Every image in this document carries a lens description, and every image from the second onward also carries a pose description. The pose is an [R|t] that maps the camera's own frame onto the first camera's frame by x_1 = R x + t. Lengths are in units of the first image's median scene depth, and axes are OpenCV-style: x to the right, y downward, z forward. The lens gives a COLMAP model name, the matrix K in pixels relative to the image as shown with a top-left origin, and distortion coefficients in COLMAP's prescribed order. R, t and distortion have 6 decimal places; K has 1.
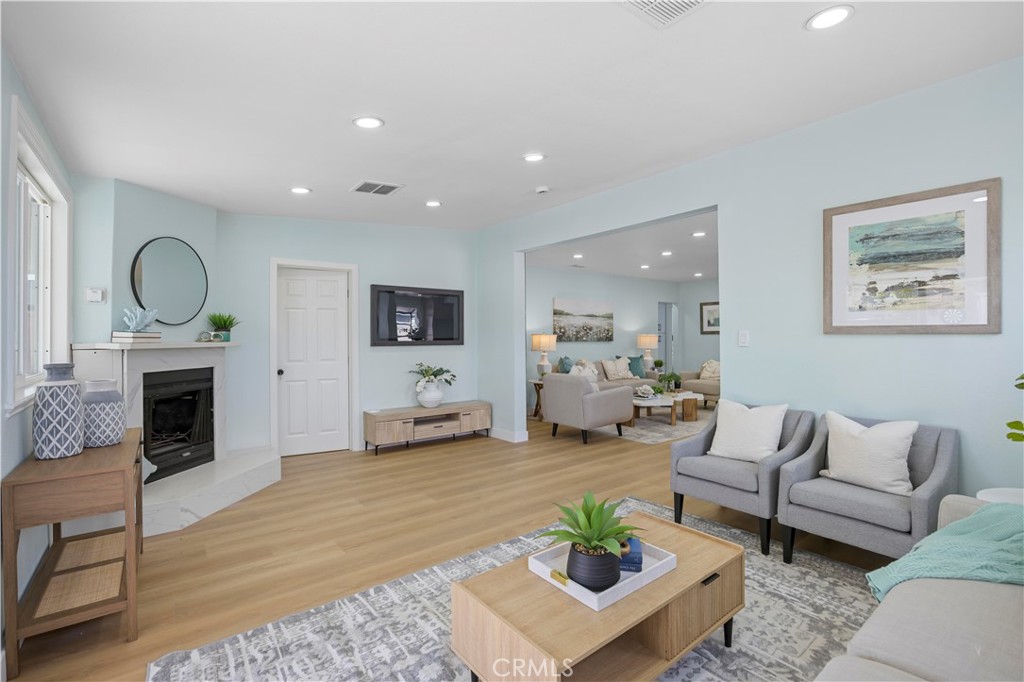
lens RADIAL K [[469.1, 0, 512.2], [0, 469.1, 337.2], [0, 0, 1]] dist [-0.000370, -0.000013]
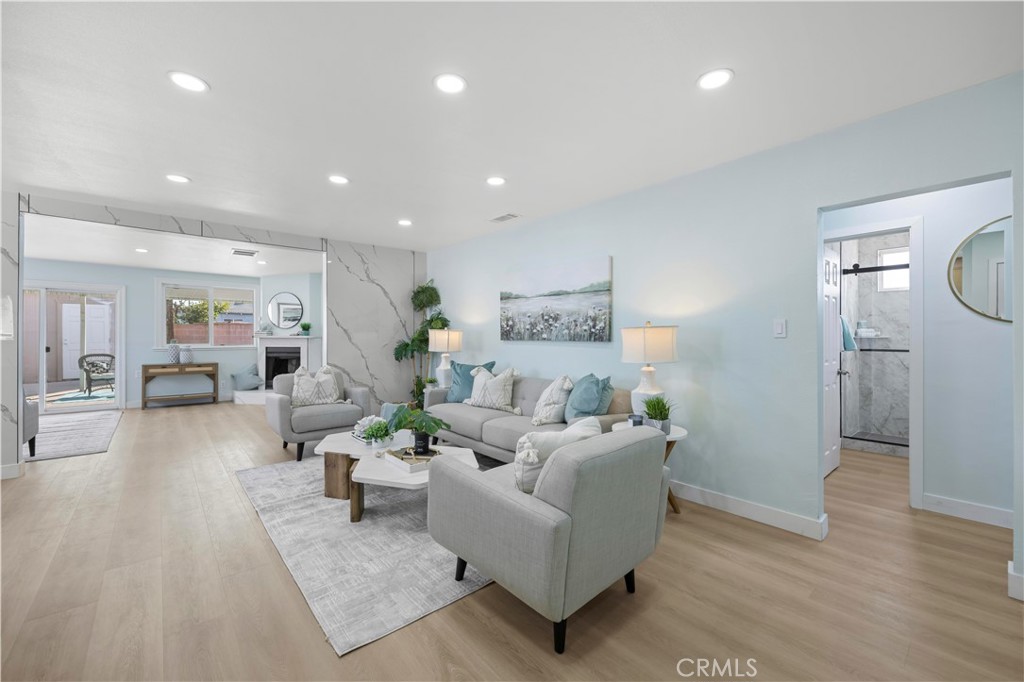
lens RADIAL K [[403.3, 0, 512.5], [0, 403.3, 338.1], [0, 0, 1]] dist [0.000412, 0.000005]
pose [[0.039726, 0.003051, -0.999206, 0.656604], [-0.004947, 0.999984, 0.002857, 0.004984], [0.999198, 0.004829, 0.039741, 0.964495]]
